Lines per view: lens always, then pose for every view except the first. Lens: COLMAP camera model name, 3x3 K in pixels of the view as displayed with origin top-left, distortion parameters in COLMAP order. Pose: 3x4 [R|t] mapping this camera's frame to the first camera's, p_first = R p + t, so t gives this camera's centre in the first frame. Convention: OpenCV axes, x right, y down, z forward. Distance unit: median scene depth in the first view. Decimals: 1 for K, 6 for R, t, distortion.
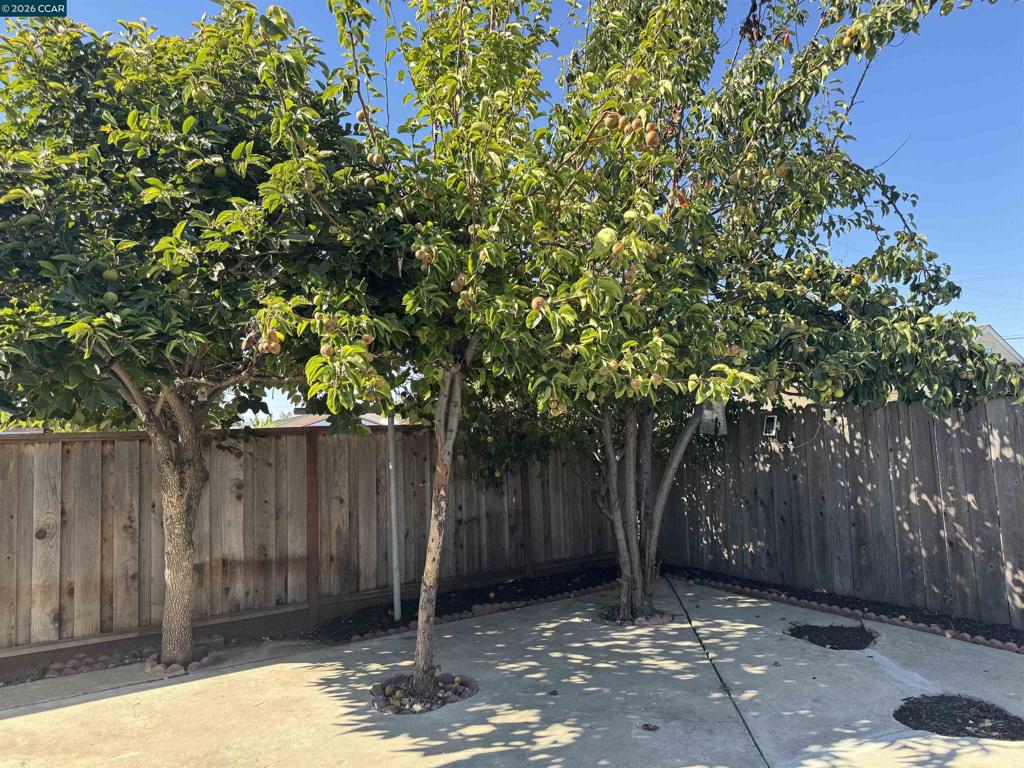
lens RADIAL K [[723.2, 0, 505.9], [0, 723.2, 382.0], [0, 0, 1]] dist [0.059576, -0.070933]
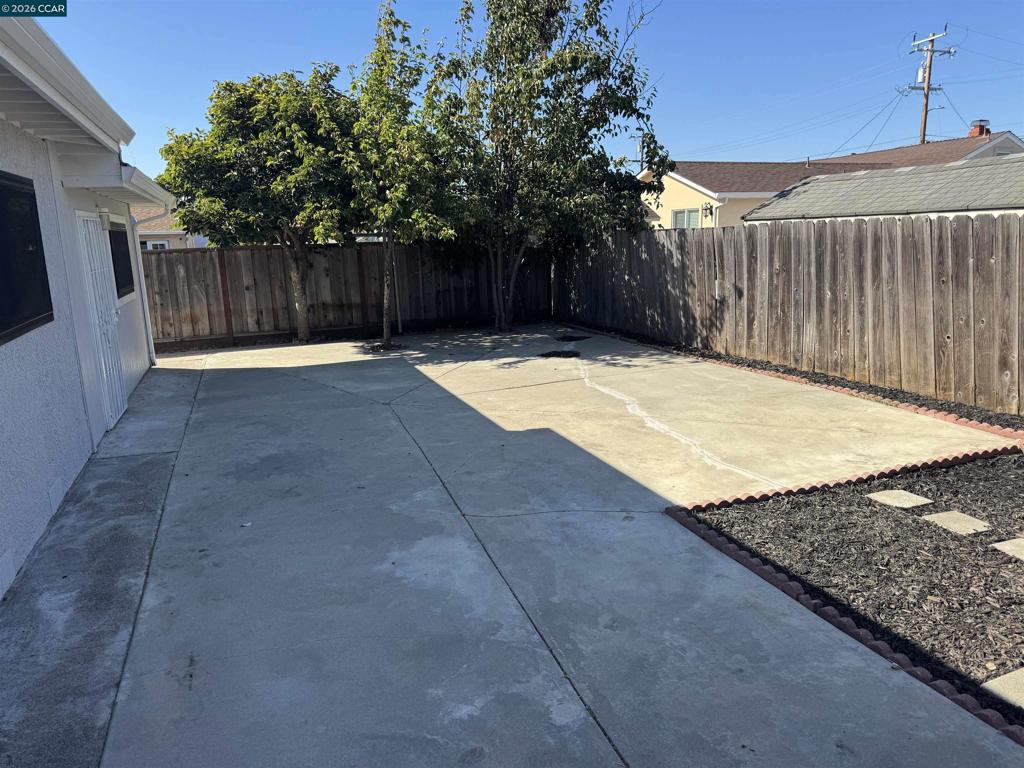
lens RADIAL K [[723.2, 0, 515.1], [0, 723.2, 380.4], [0, 0, 1]] dist [0.059576, -0.070933]
pose [[0.979942, 0.038233, -0.195582, 0.648784], [0.015455, 0.963888, 0.265859, -0.113519], [0.198684, -0.263549, 0.943963, -1.068909]]
